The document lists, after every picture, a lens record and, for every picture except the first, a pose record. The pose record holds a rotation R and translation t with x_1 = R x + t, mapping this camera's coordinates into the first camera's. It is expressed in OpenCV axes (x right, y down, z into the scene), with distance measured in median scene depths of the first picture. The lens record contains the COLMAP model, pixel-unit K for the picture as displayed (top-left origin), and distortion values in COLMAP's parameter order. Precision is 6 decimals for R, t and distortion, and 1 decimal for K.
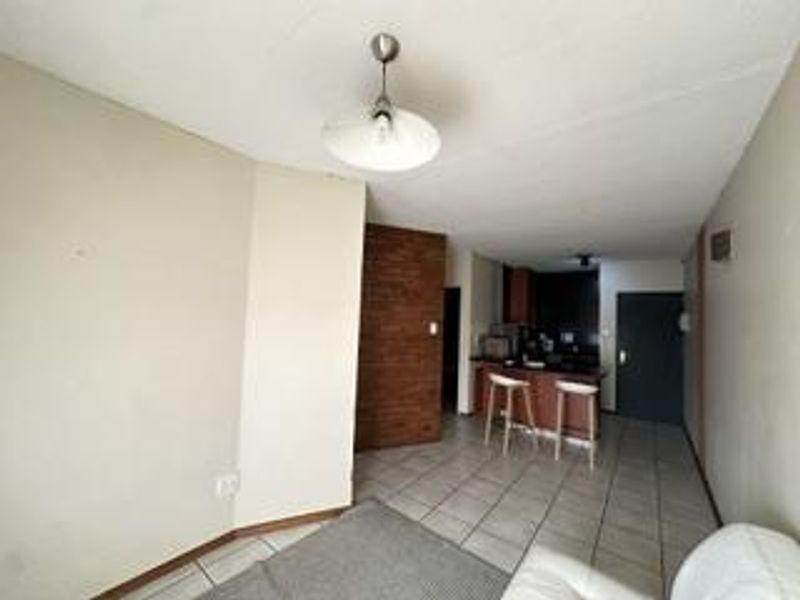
lens RADIAL K [[323.1, 0, 400.0], [0, 323.1, 300.0], [0, 0, 1]] dist [-0.001481, -0.000111]
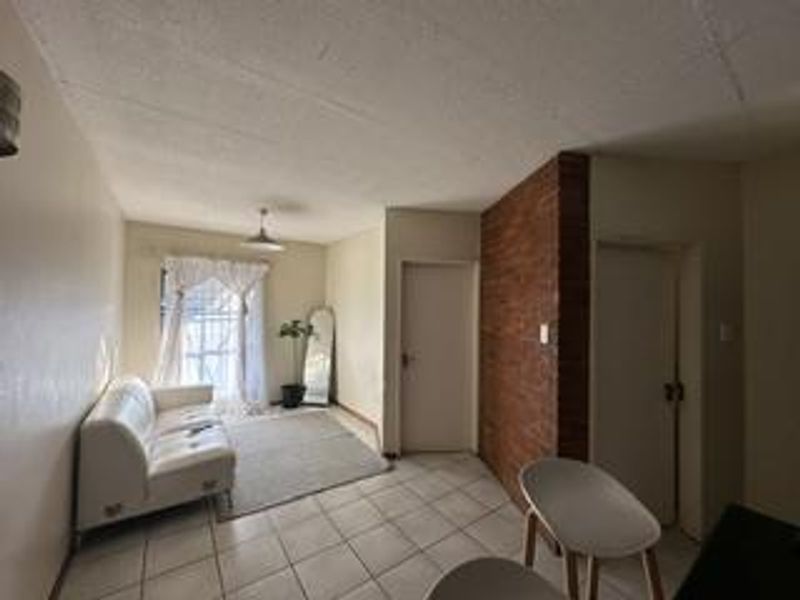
lens RADIAL K [[323.1, 0, 400.0], [0, 323.1, 300.0], [0, 0, 1]] dist [-0.001481, -0.000111]
pose [[-0.297796, -0.061940, -0.952618, 0.831571], [0.015303, 0.997455, -0.069639, 0.076058], [0.954507, -0.035316, -0.296090, 1.093445]]
